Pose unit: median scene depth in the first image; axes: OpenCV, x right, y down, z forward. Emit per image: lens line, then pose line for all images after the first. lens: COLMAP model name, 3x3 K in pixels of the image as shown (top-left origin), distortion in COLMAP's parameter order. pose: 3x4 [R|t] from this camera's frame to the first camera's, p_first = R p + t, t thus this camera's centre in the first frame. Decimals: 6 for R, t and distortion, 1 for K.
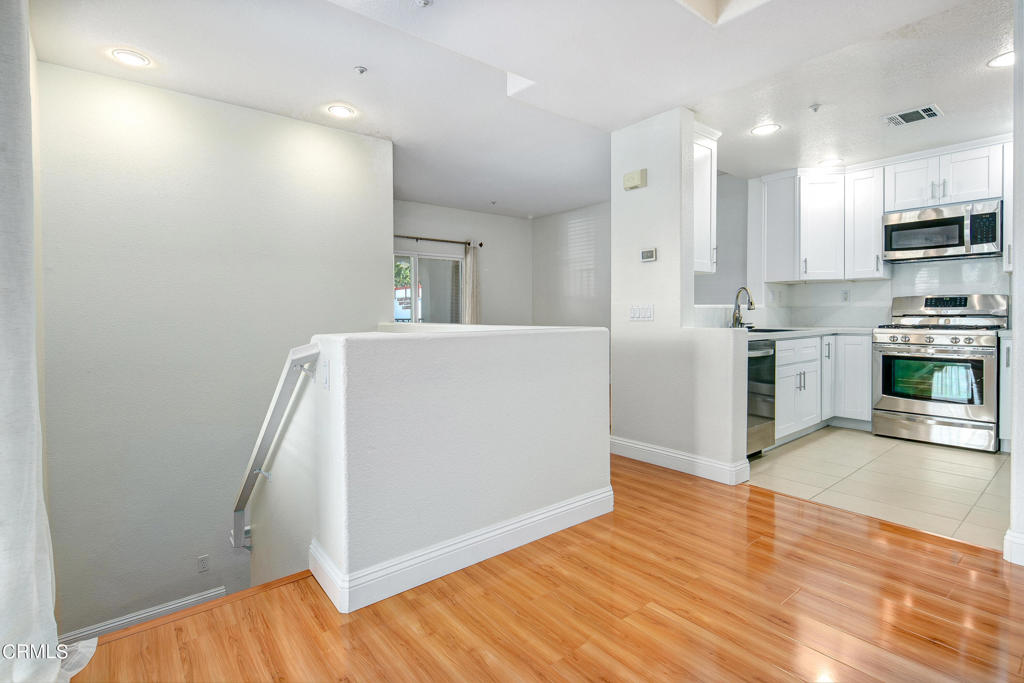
lens RADIAL K [[498.8, 0, 507.9], [0, 498.8, 320.8], [0, 0, 1]] dist [0.000743, -0.002865]
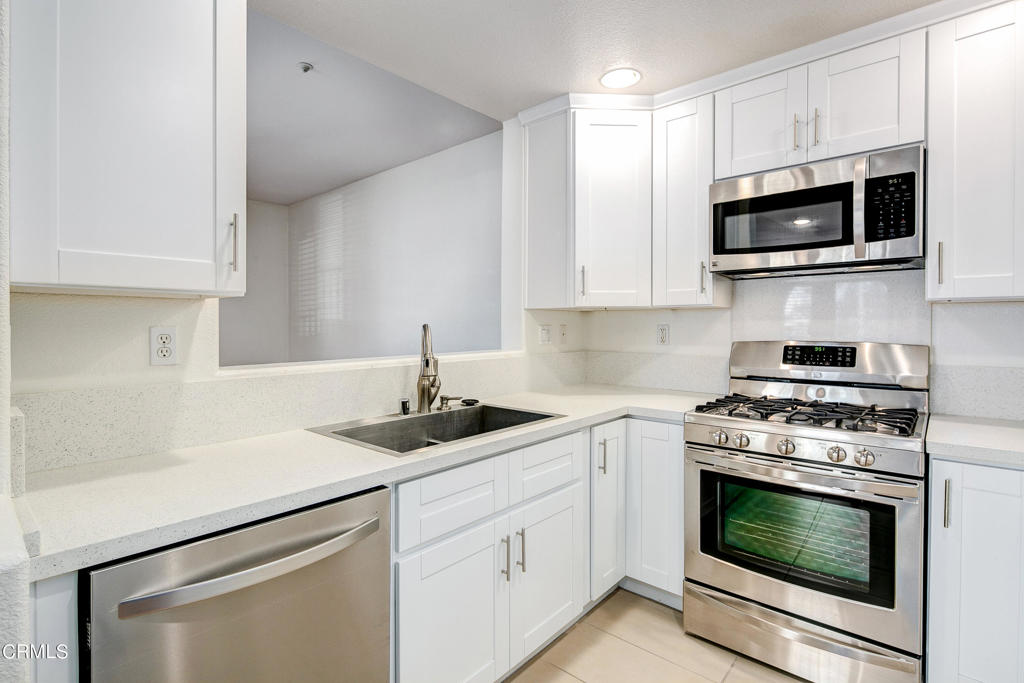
lens RADIAL K [[498.8, 0, 514.8], [0, 498.8, 332.4], [0, 0, 1]] dist [0.000743, -0.002865]
pose [[0.985197, 0.002026, 0.171413, 0.492922], [-0.002130, 0.999998, 0.000422, -0.062868], [-0.171412, -0.000781, 0.985199, 0.559253]]
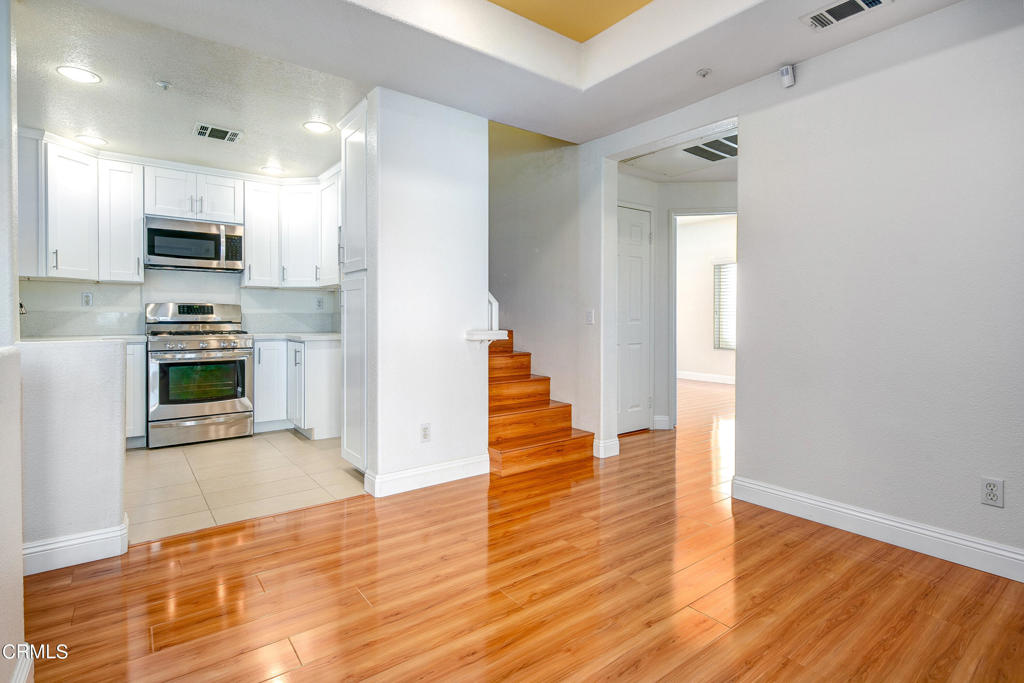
lens RADIAL K [[498.8, 0, 506.2], [0, 498.8, 323.8], [0, 0, 1]] dist [0.000743, -0.002865]
pose [[0.024177, -0.001211, 0.999707, -0.193123], [0.014488, 0.999895, 0.000861, 0.001429], [-0.999603, 0.014463, 0.024192, 0.309413]]
